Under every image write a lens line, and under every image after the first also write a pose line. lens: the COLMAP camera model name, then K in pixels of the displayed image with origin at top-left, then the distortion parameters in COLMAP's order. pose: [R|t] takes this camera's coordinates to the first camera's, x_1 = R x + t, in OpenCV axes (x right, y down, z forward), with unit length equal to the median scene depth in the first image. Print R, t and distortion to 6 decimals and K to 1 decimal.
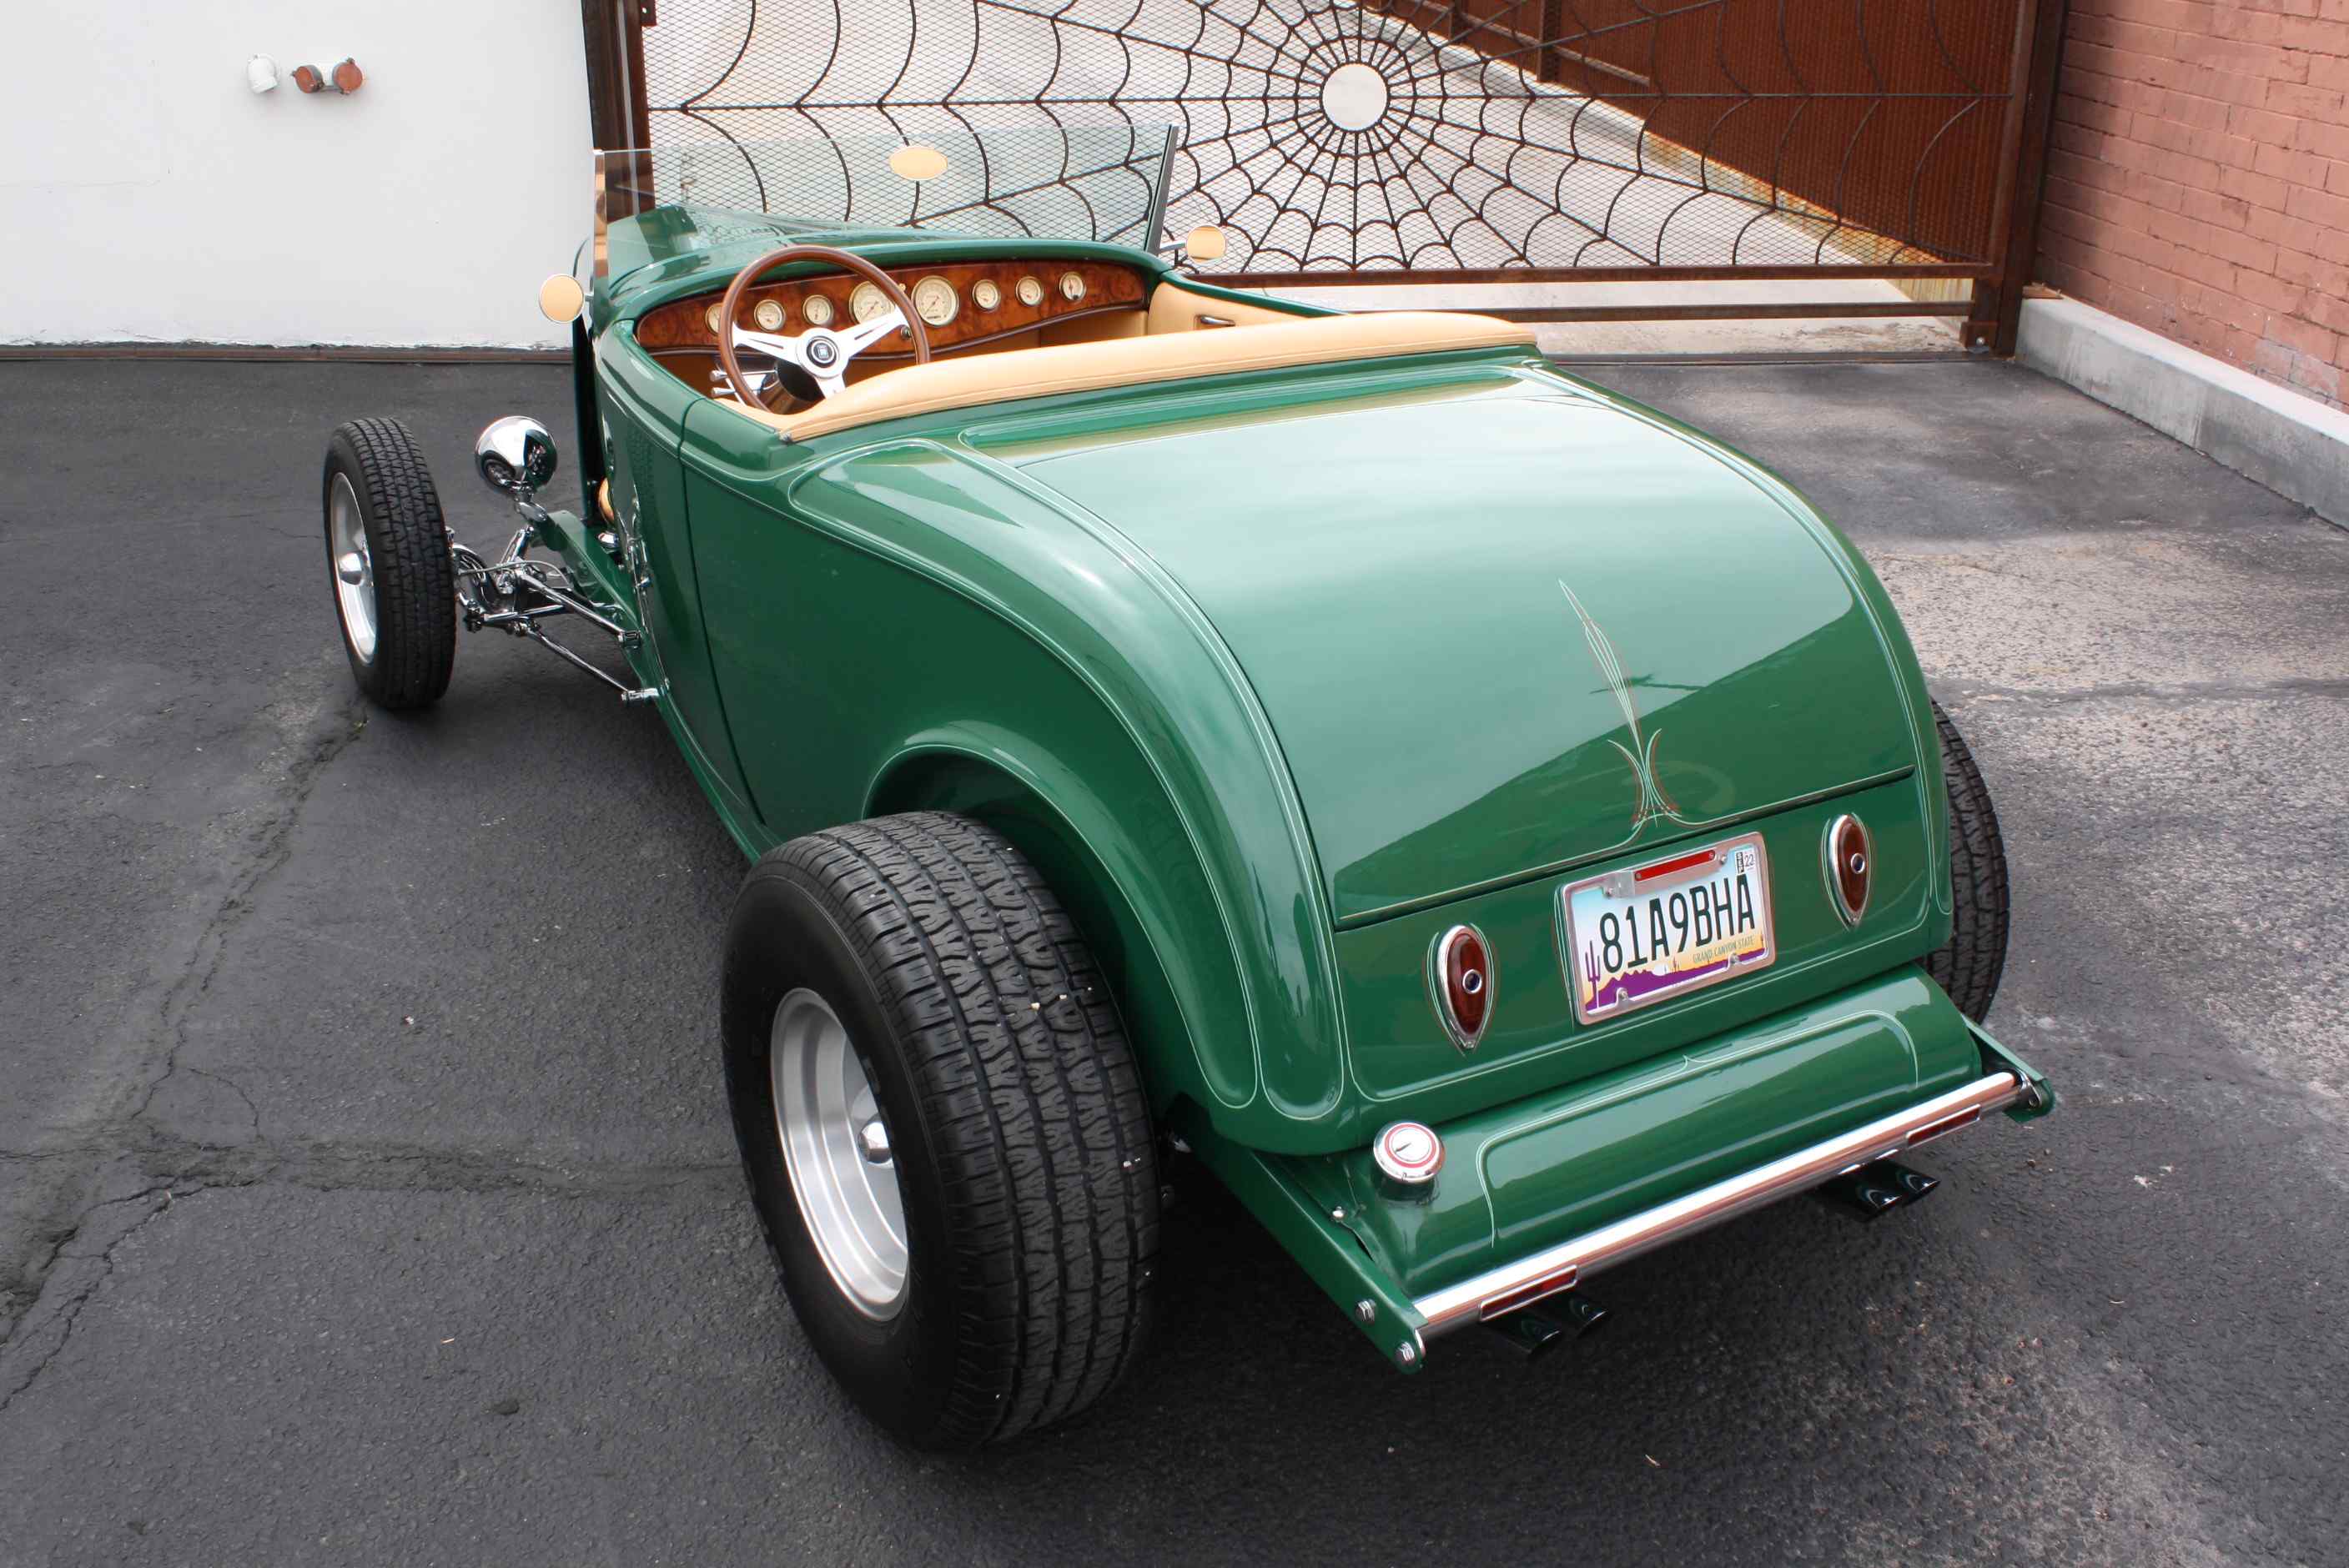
lens RADIAL K [[2339.2, 0, 1185.3], [0, 2339.2, 785.3], [0, 0, 1]] dist [-0.159212, 0.199362]
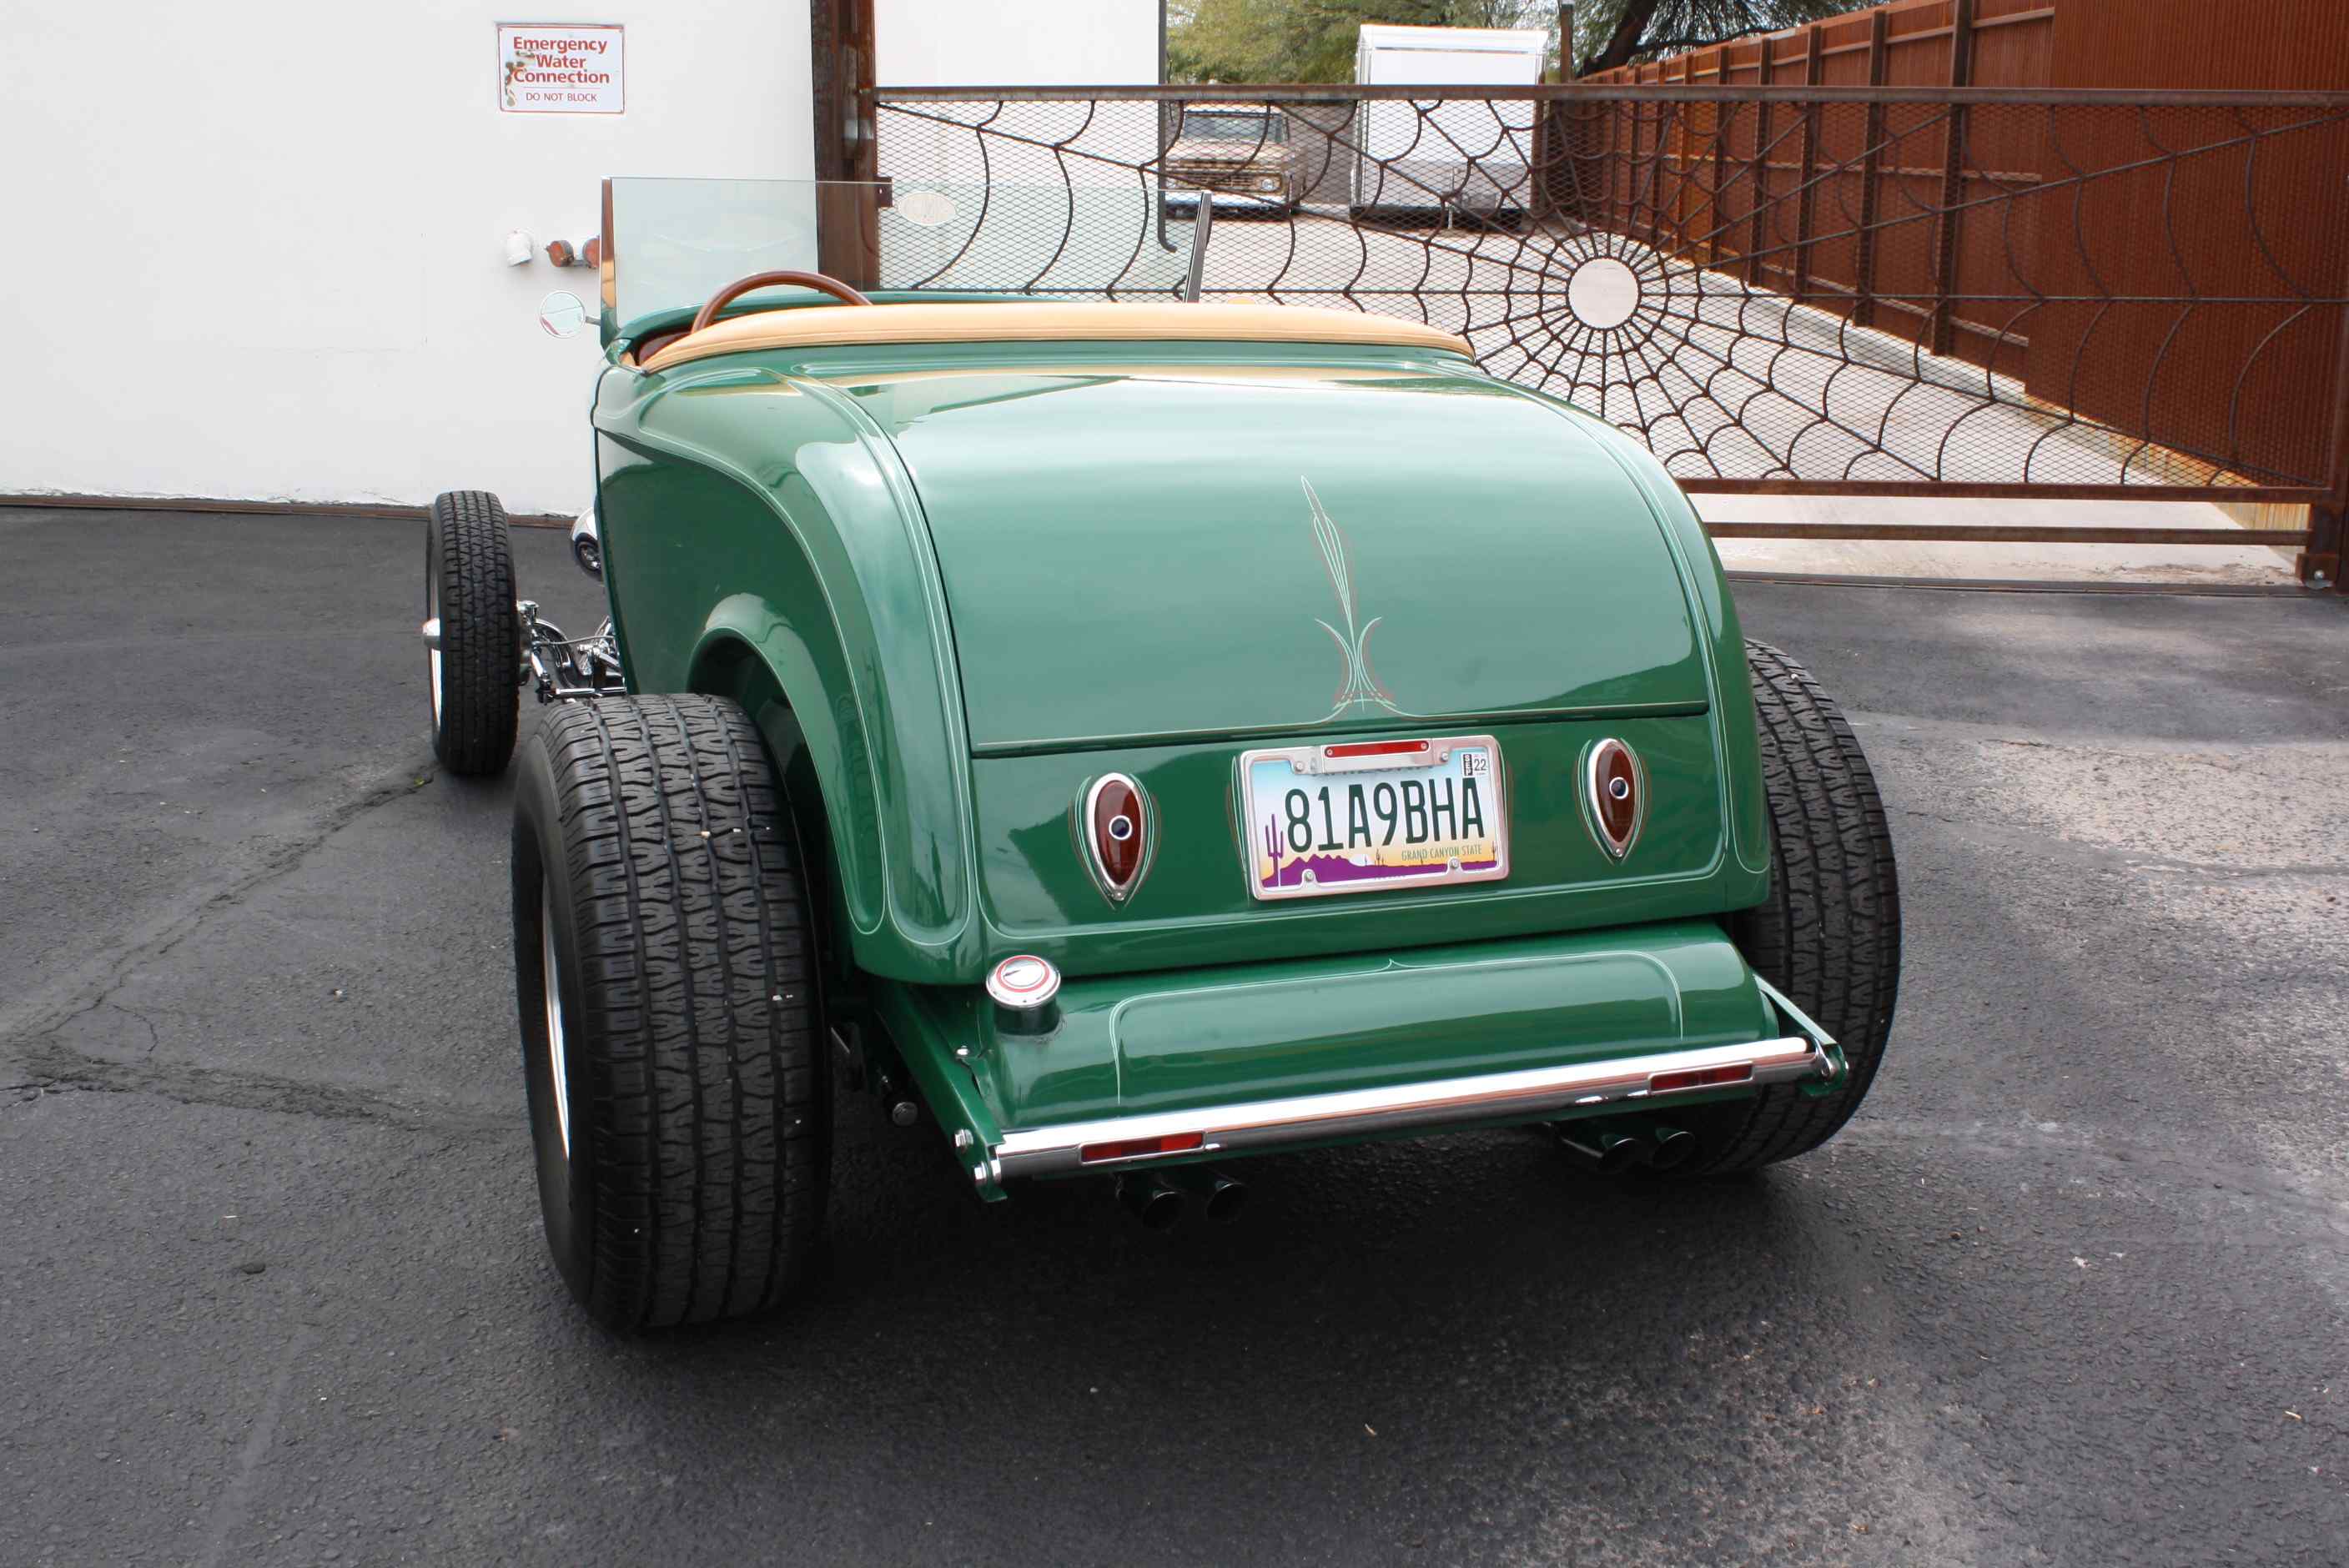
lens RADIAL K [[2565.0, 0, 1174.5], [0, 2565.0, 784.0], [0, 0, 1]] dist [-0.122910, 0.152524]
pose [[0.979115, 0.046667, -0.197881, 0.331134], [-0.078008, 0.985037, -0.153680, 0.212804], [0.187748, 0.165906, 0.968104, -0.038393]]
